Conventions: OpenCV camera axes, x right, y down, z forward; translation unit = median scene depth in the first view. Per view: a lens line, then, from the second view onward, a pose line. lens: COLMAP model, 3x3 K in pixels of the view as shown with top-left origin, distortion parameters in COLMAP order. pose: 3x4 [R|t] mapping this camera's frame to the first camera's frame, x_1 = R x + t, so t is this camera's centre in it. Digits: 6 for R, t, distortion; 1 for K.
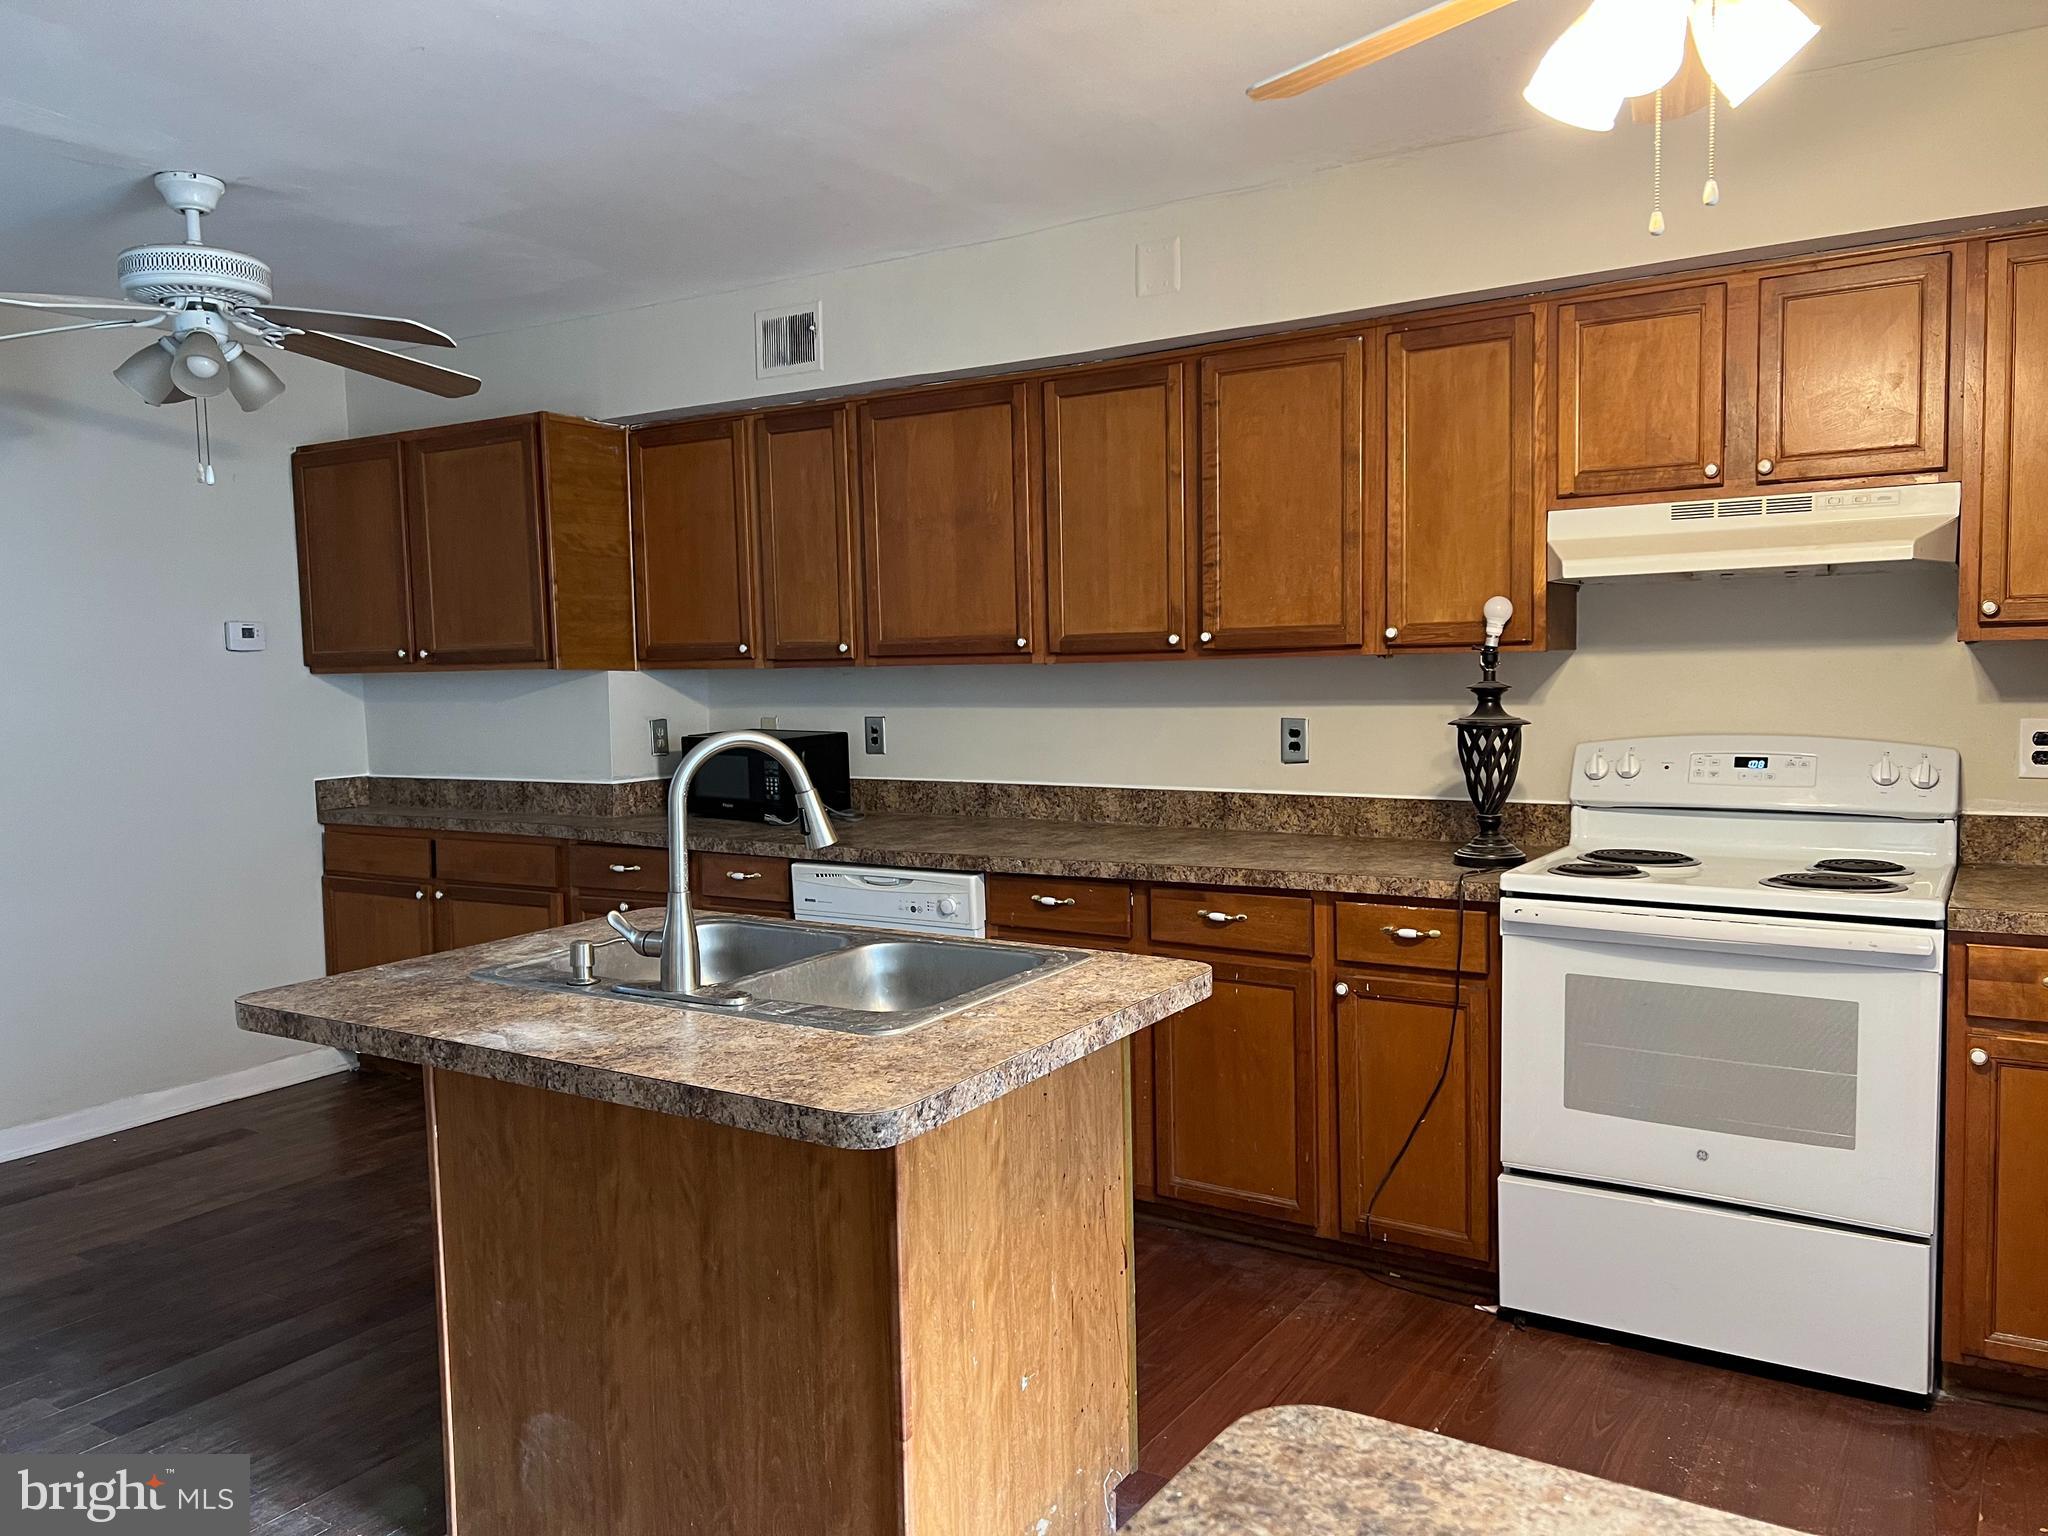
lens RADIAL K [[1508.3, 0, 1021.3], [0, 1508.3, 776.6], [0, 0, 1]] dist [0.000979, -0.001213]
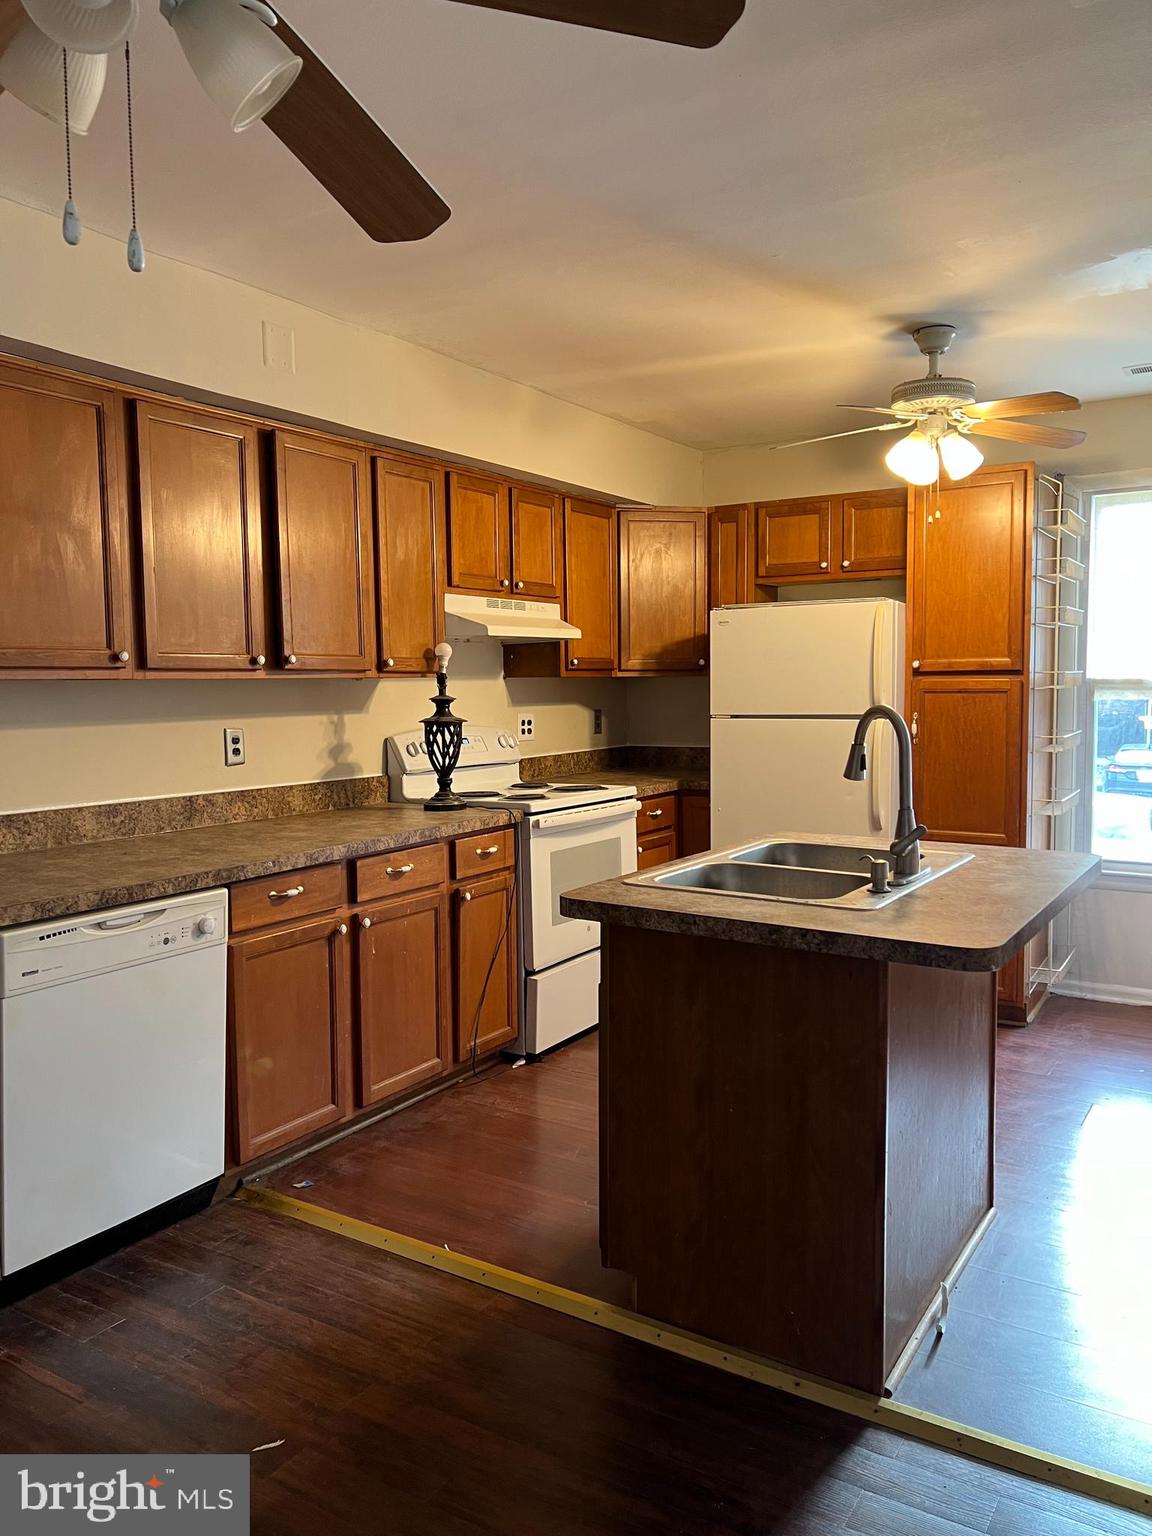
lens RADIAL K [[1131.3, 0, 574.5], [0, 1131.3, 760.7], [0, 0, 1]] dist [0.000979, -0.001213]
pose [[-0.042015, -0.040297, 0.998304, -0.796148], [0.094512, 0.994545, 0.044123, -0.028883], [-0.994637, 0.096206, -0.037978, 0.803082]]
